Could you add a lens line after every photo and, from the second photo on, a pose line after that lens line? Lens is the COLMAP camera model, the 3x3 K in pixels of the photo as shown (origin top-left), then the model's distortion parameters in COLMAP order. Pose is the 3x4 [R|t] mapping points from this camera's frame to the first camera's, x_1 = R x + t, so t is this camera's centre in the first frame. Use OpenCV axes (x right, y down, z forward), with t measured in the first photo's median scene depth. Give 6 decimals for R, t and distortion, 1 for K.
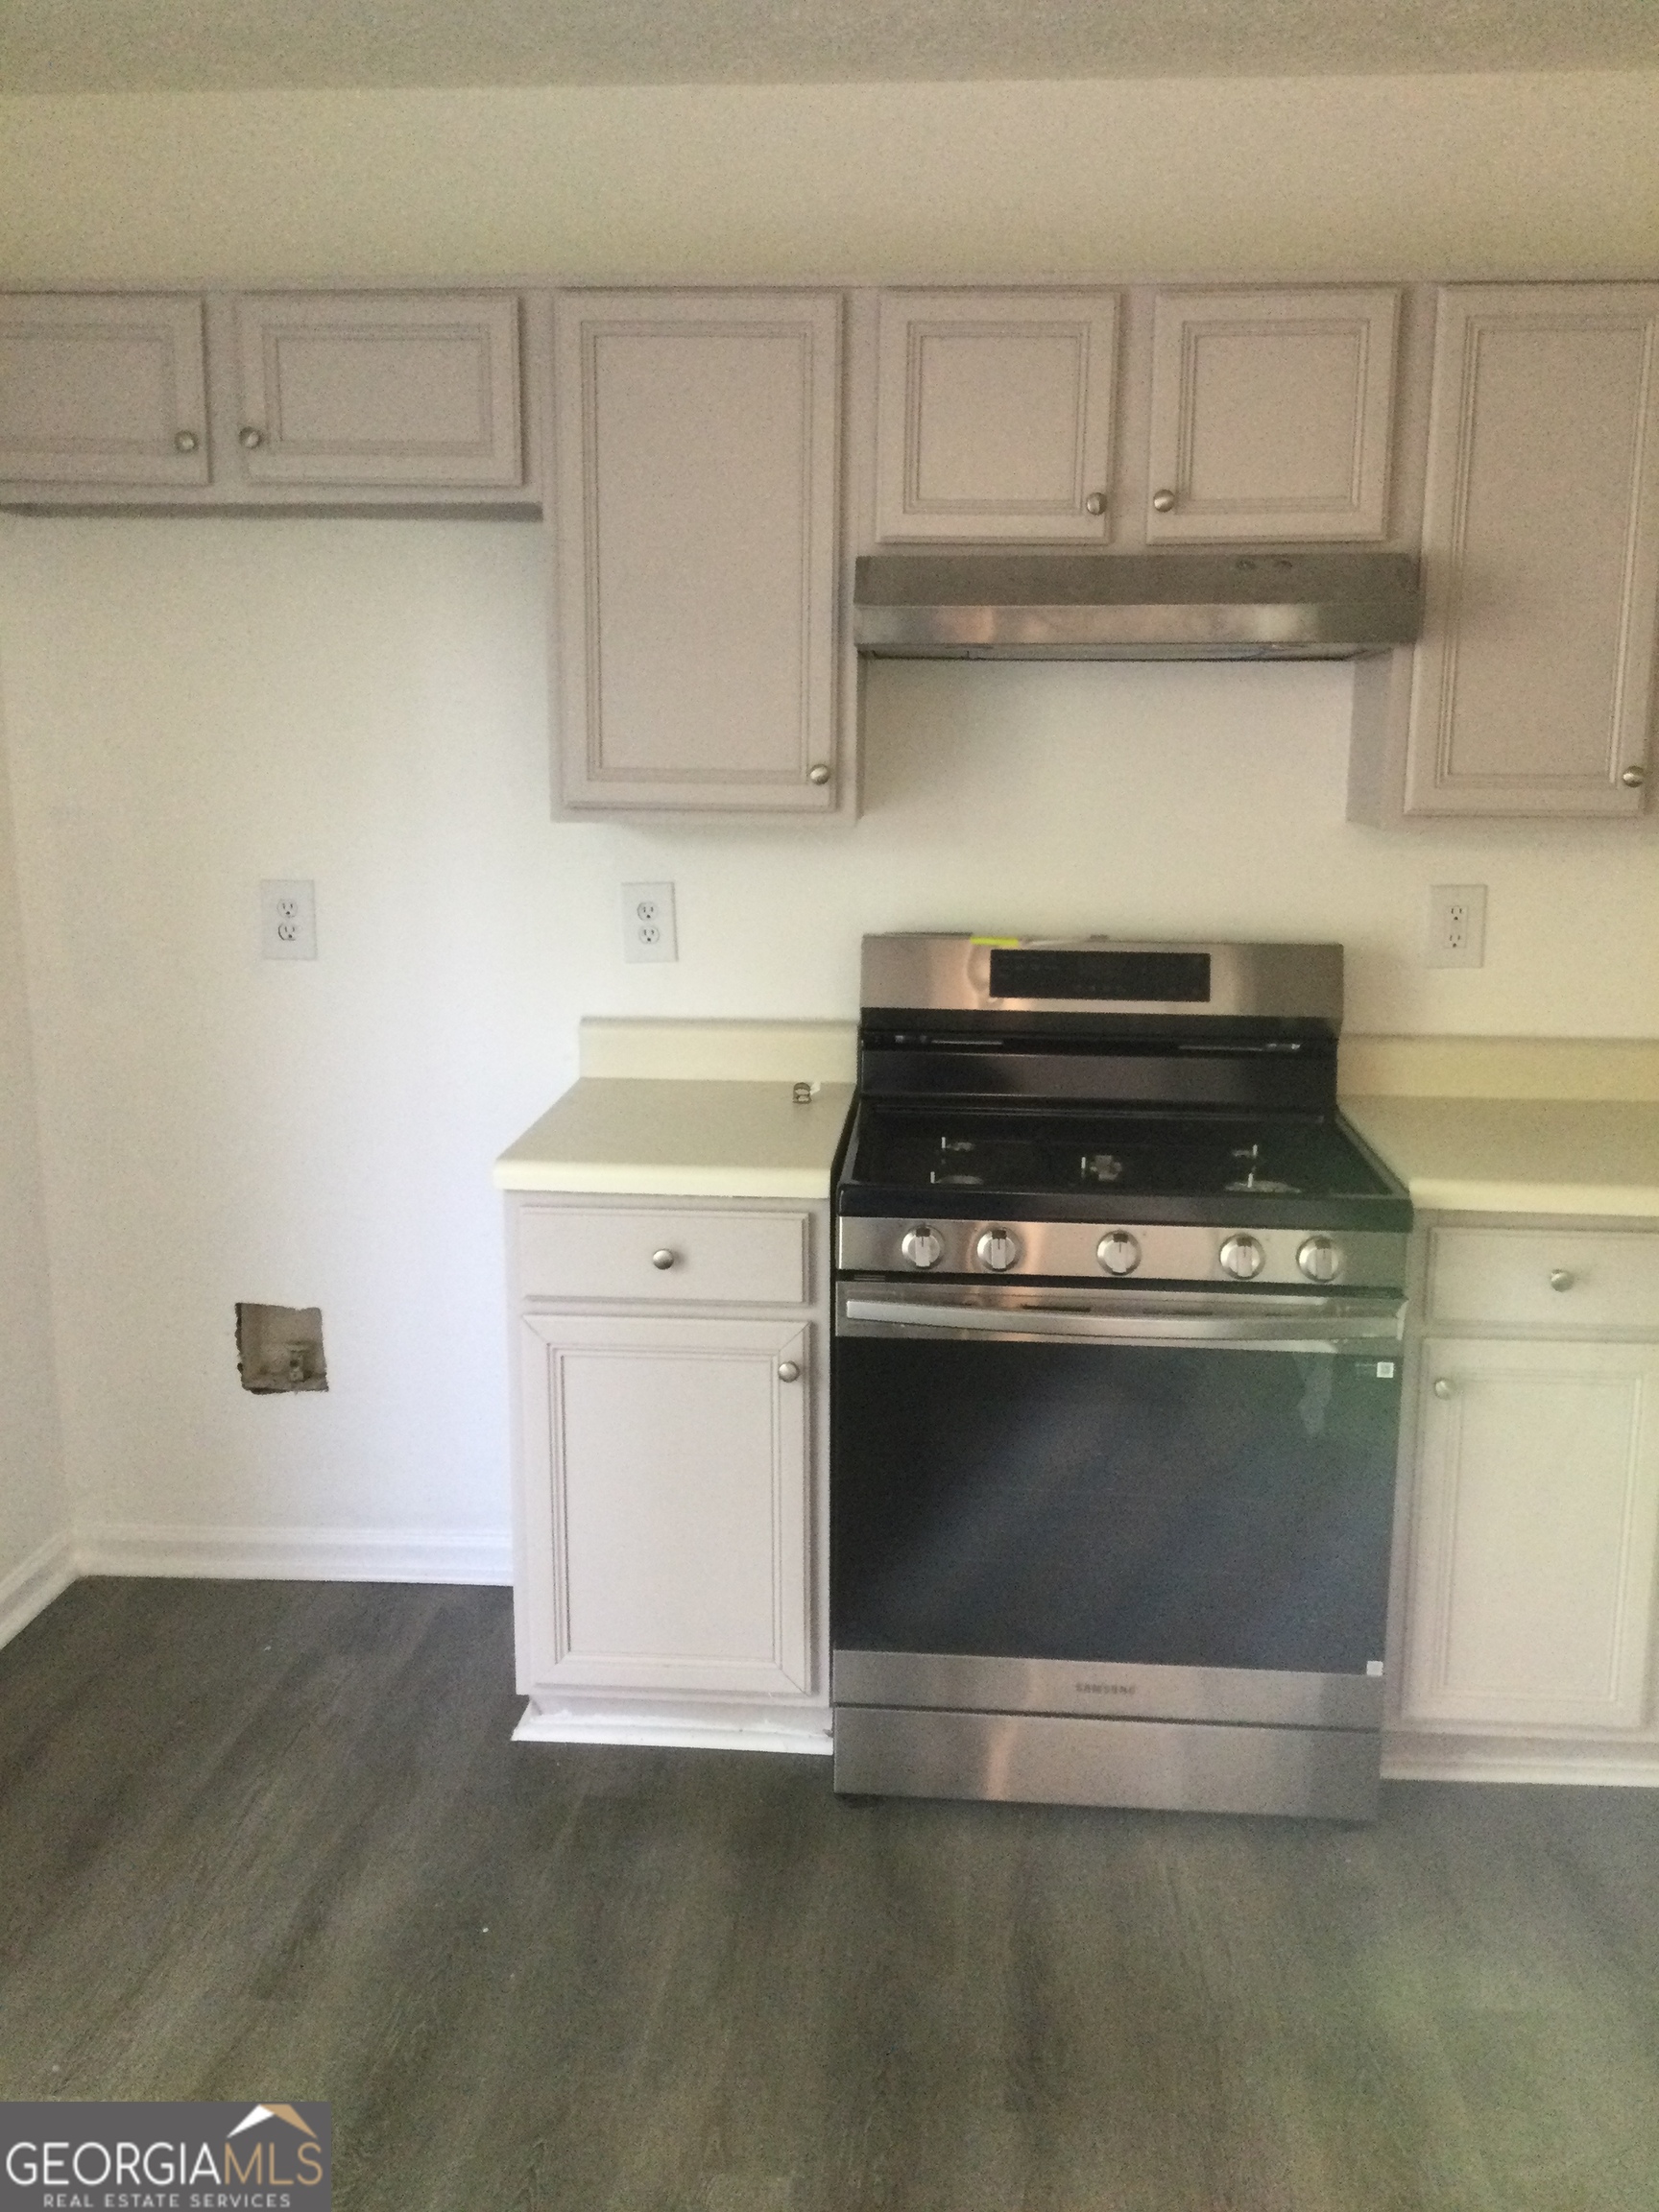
lens RADIAL K [[1984.3, 0, 833.7], [0, 1984.3, 1123.8], [0, 0, 1]] dist [0.053528, -0.009348]
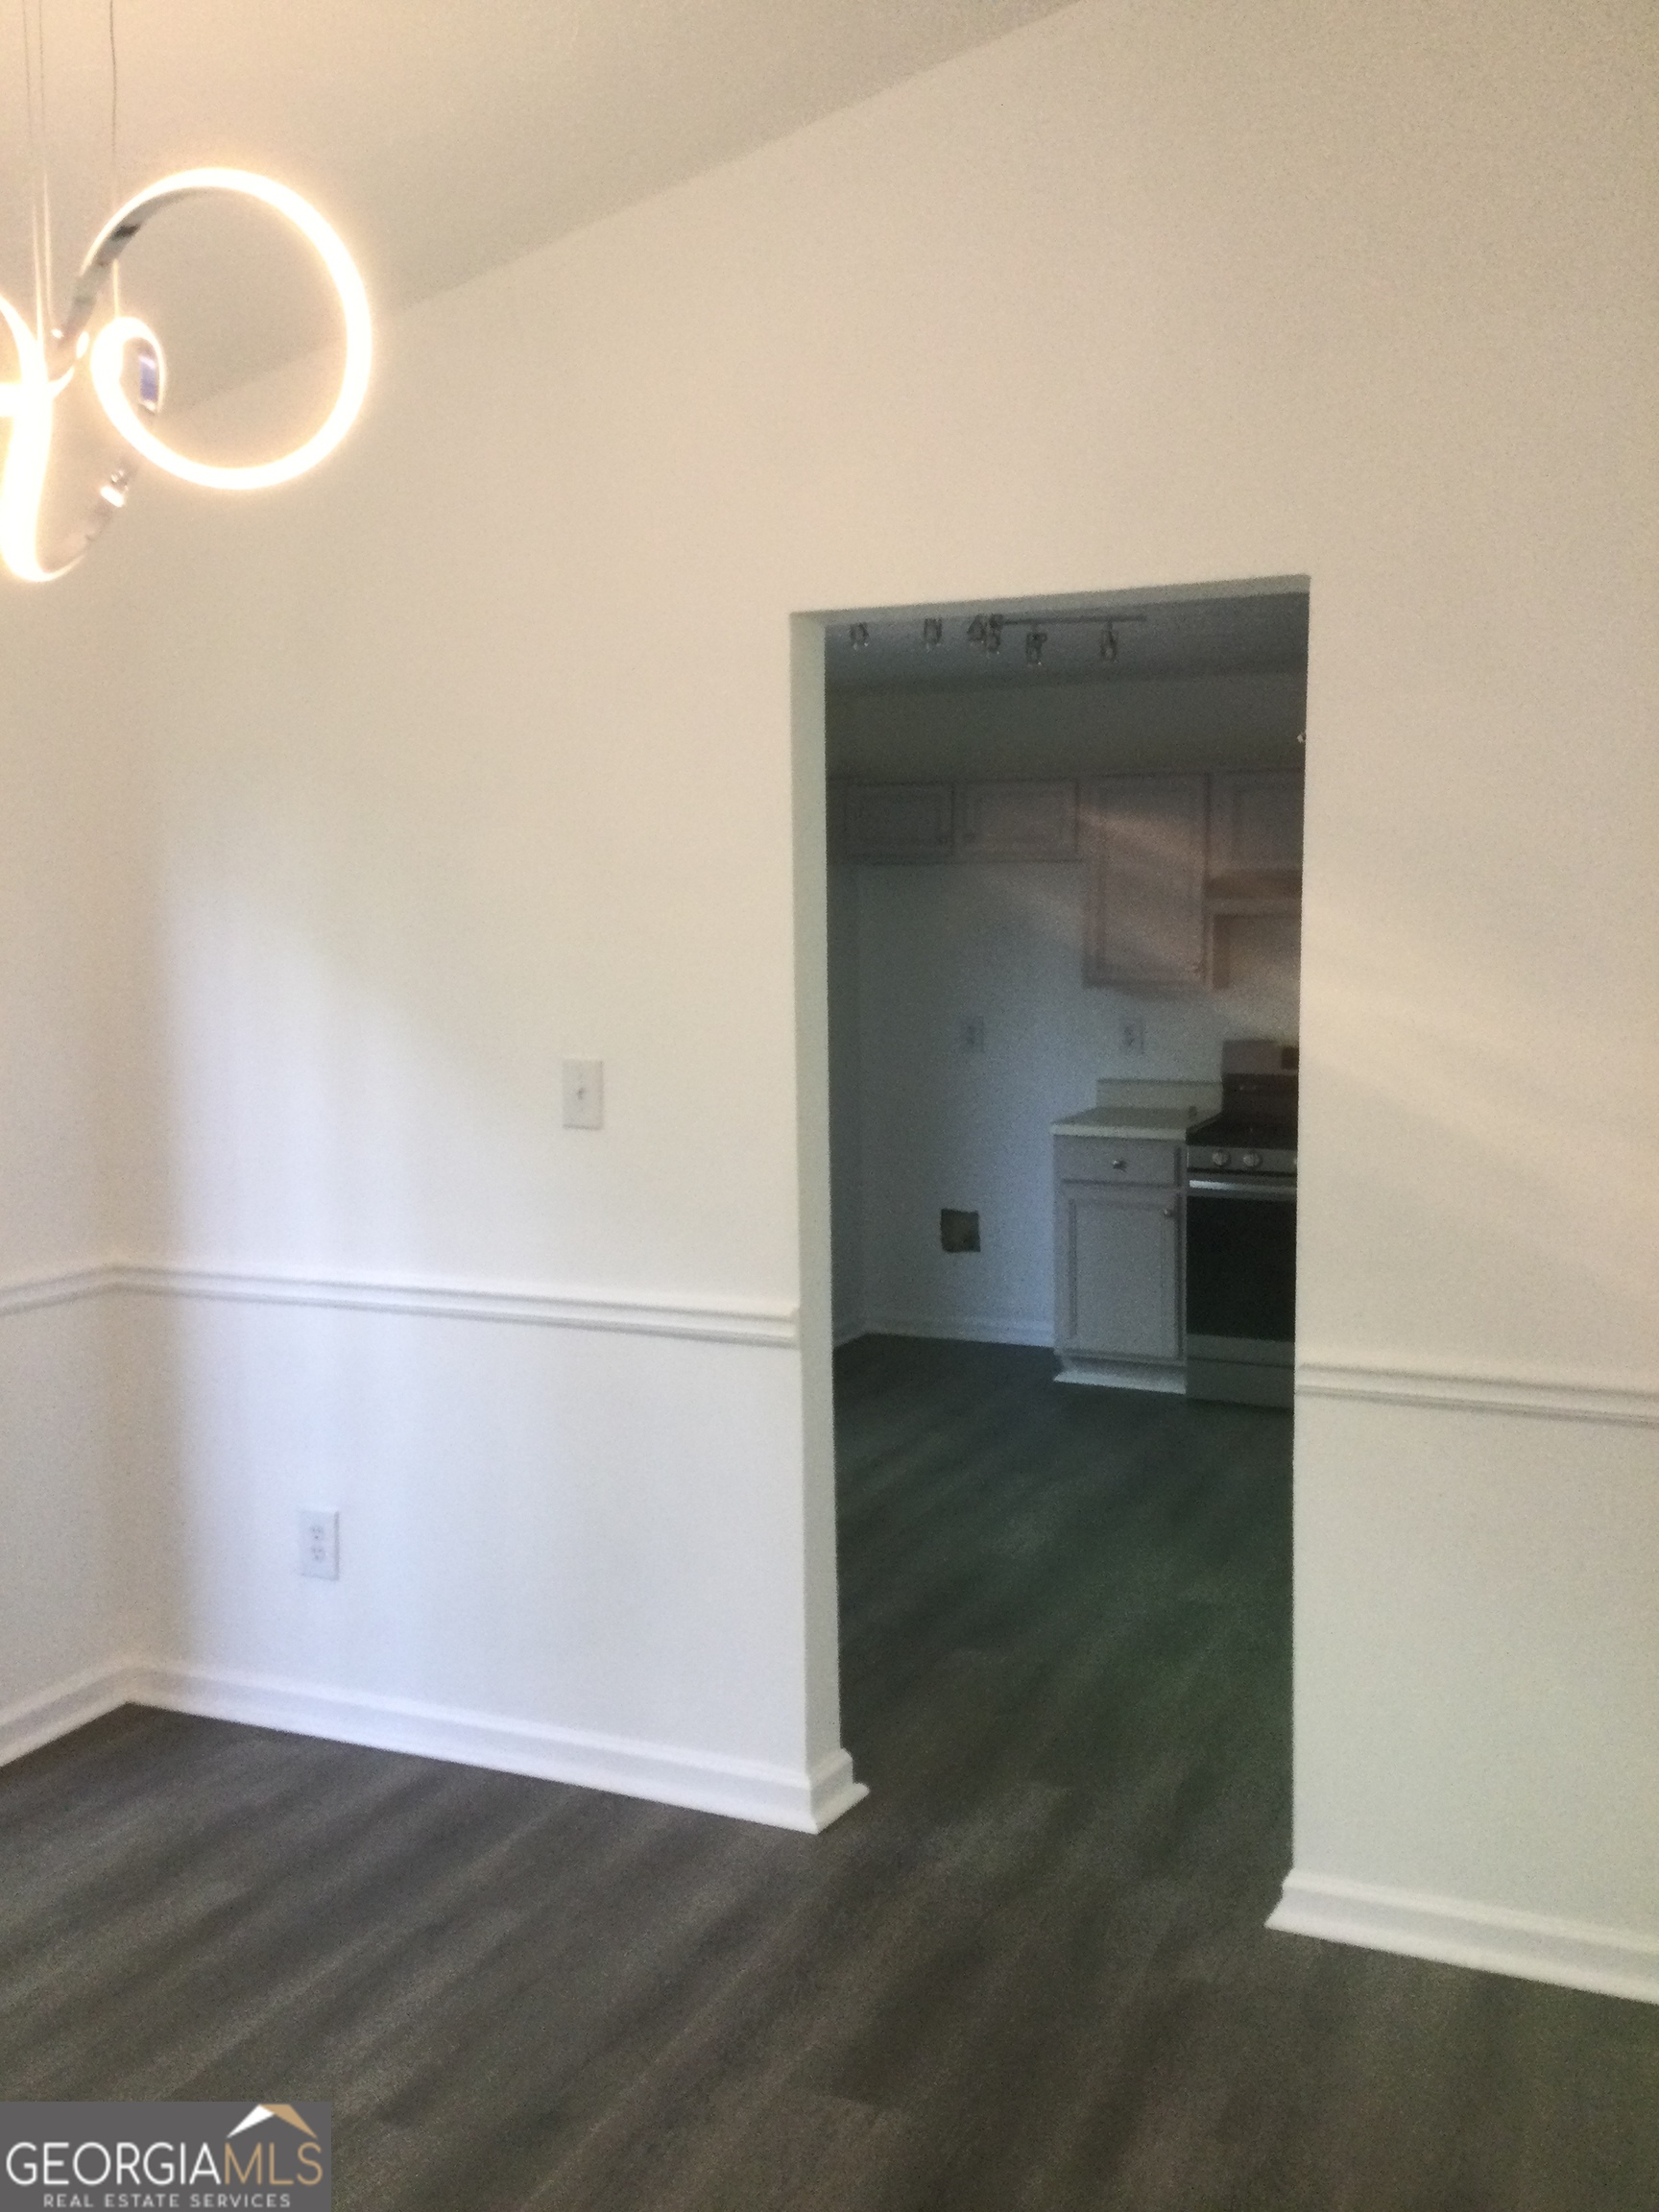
lens RADIAL K [[1984.3, 0, 833.7], [0, 1984.3, 1123.8], [0, 0, 1]] dist [0.053528, -0.009348]
pose [[0.947182, 0.016179, -0.320287, 0.349552], [-0.053717, 0.992620, -0.108716, 0.290830], [0.316164, 0.120178, 0.941062, -1.347878]]
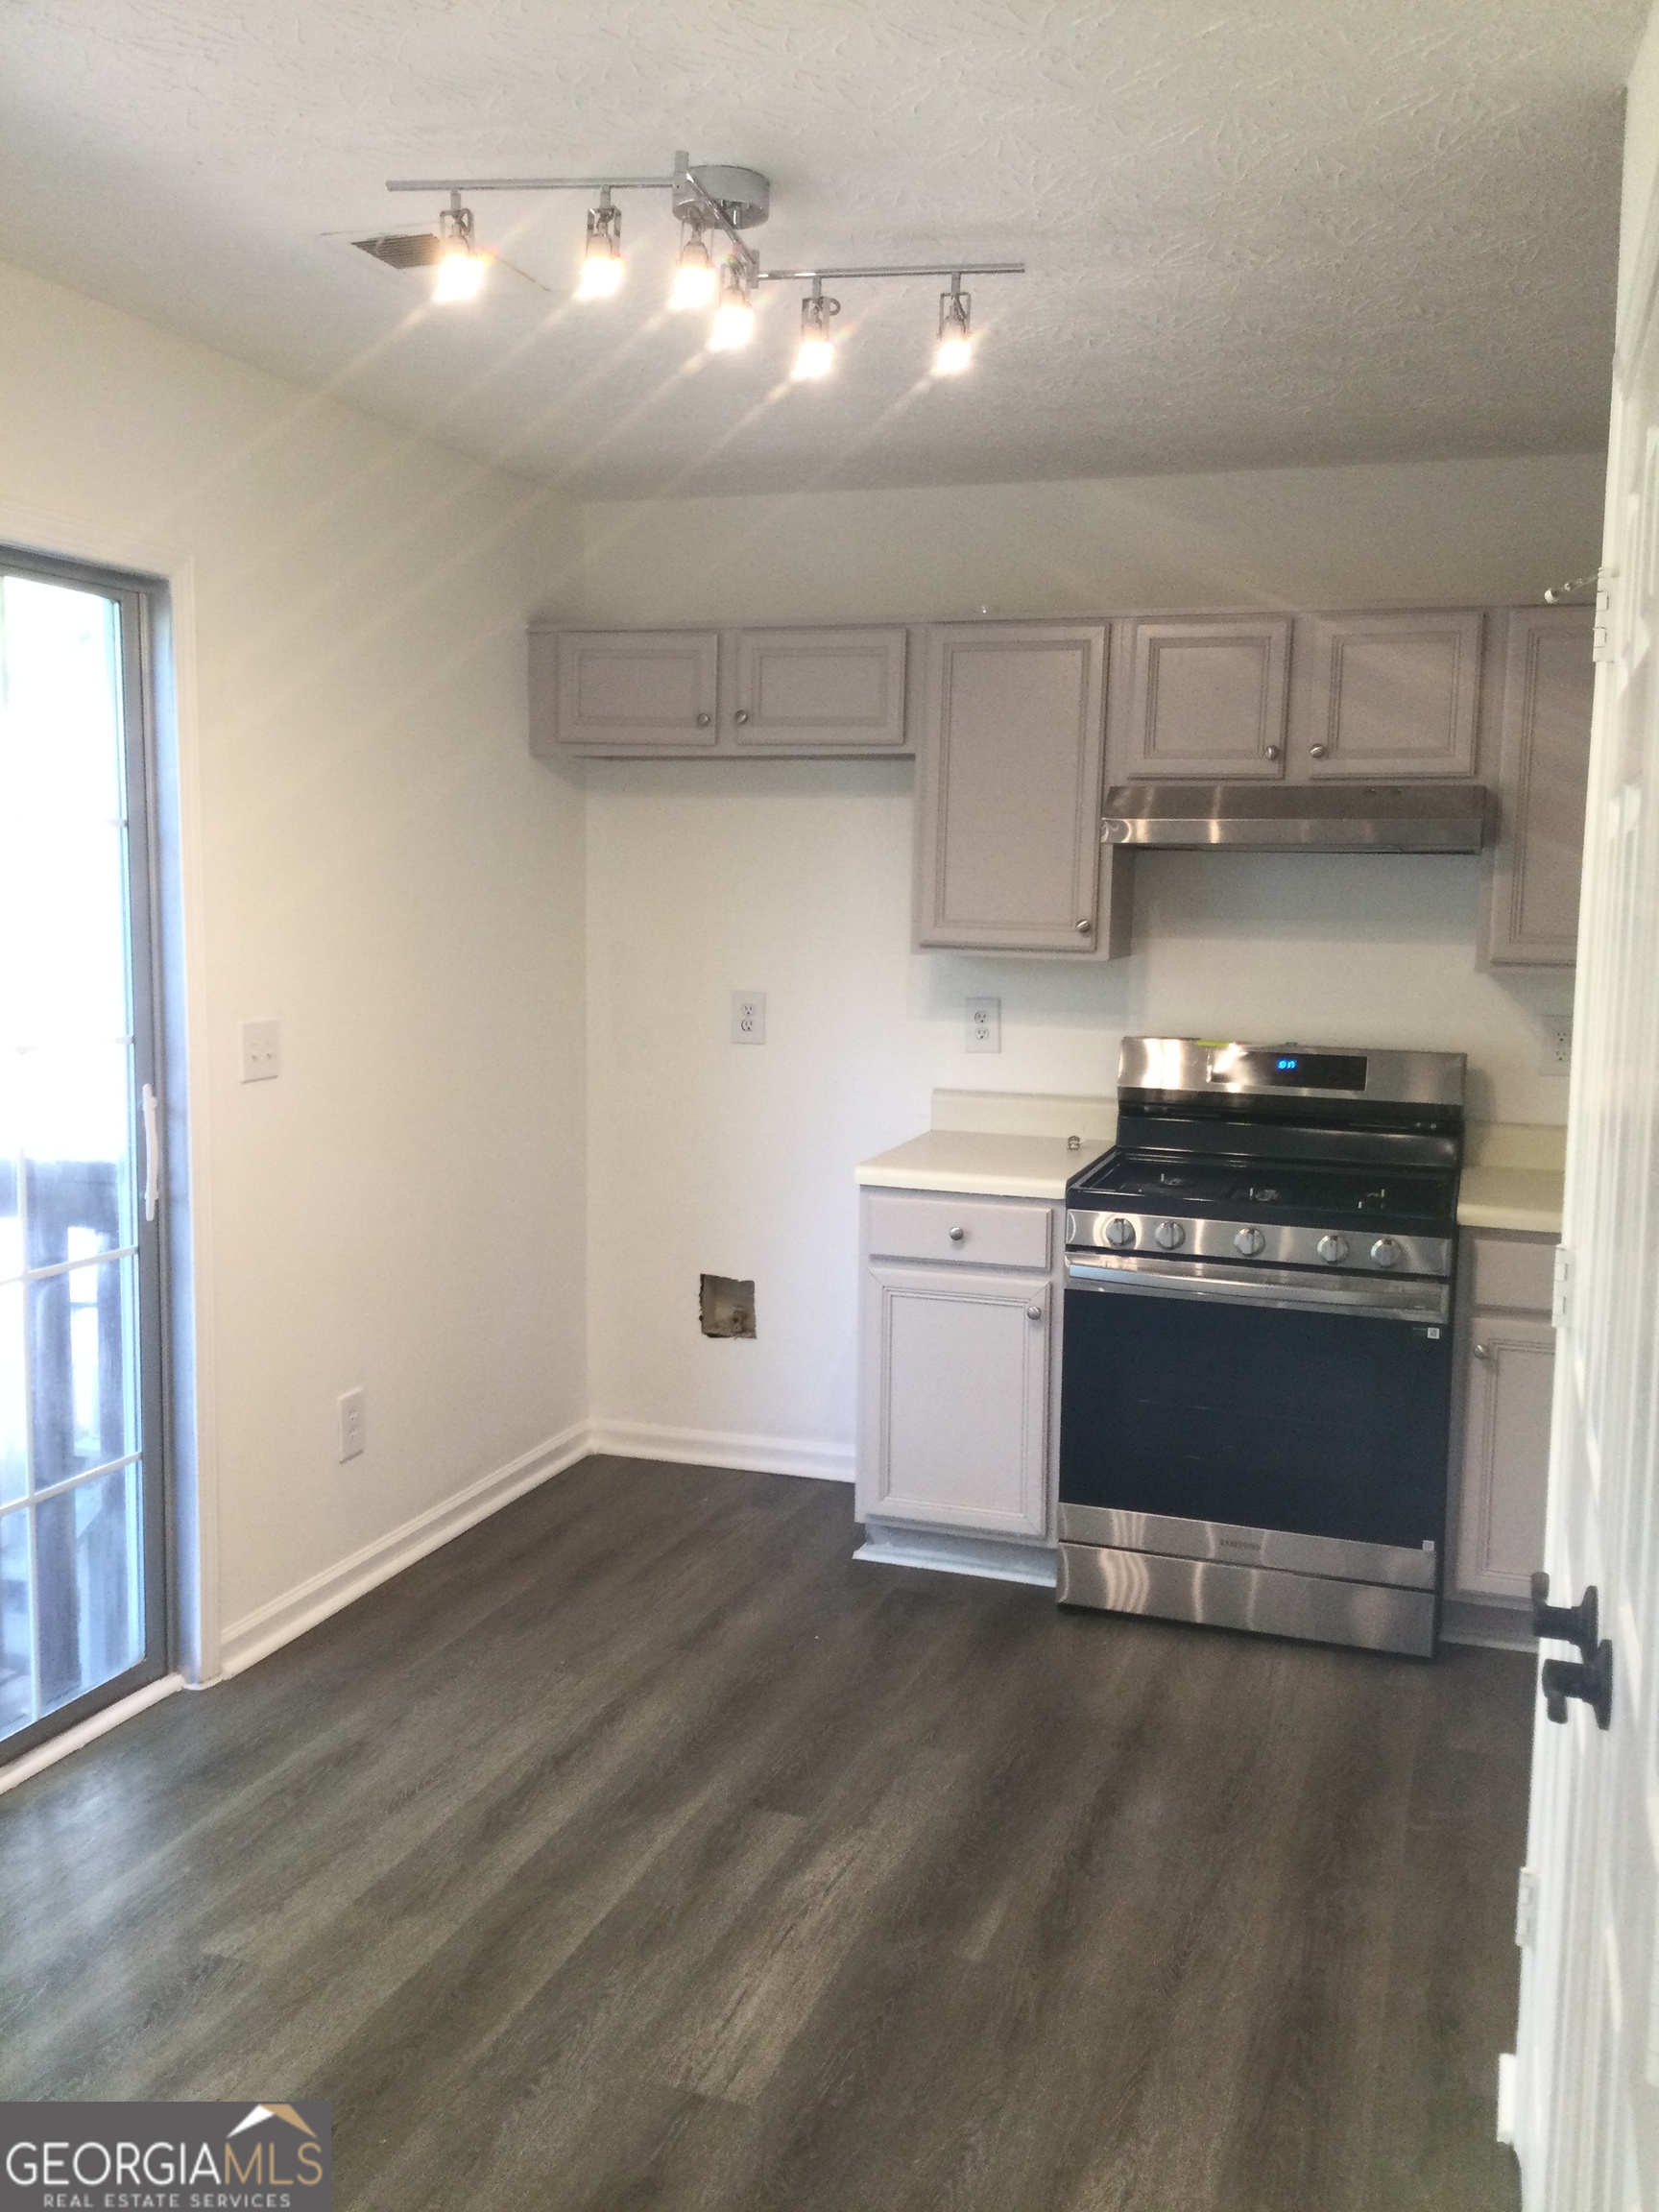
lens RADIAL K [[2028.2, 0, 823.2], [0, 2028.2, 1160.3], [0, 0, 1]] dist [0.099028, -0.201899]
pose [[0.966215, 0.046733, -0.253465, 0.205239], [-0.063601, 0.996244, -0.058764, 0.107165], [0.249767, 0.072899, 0.965558, -0.543190]]
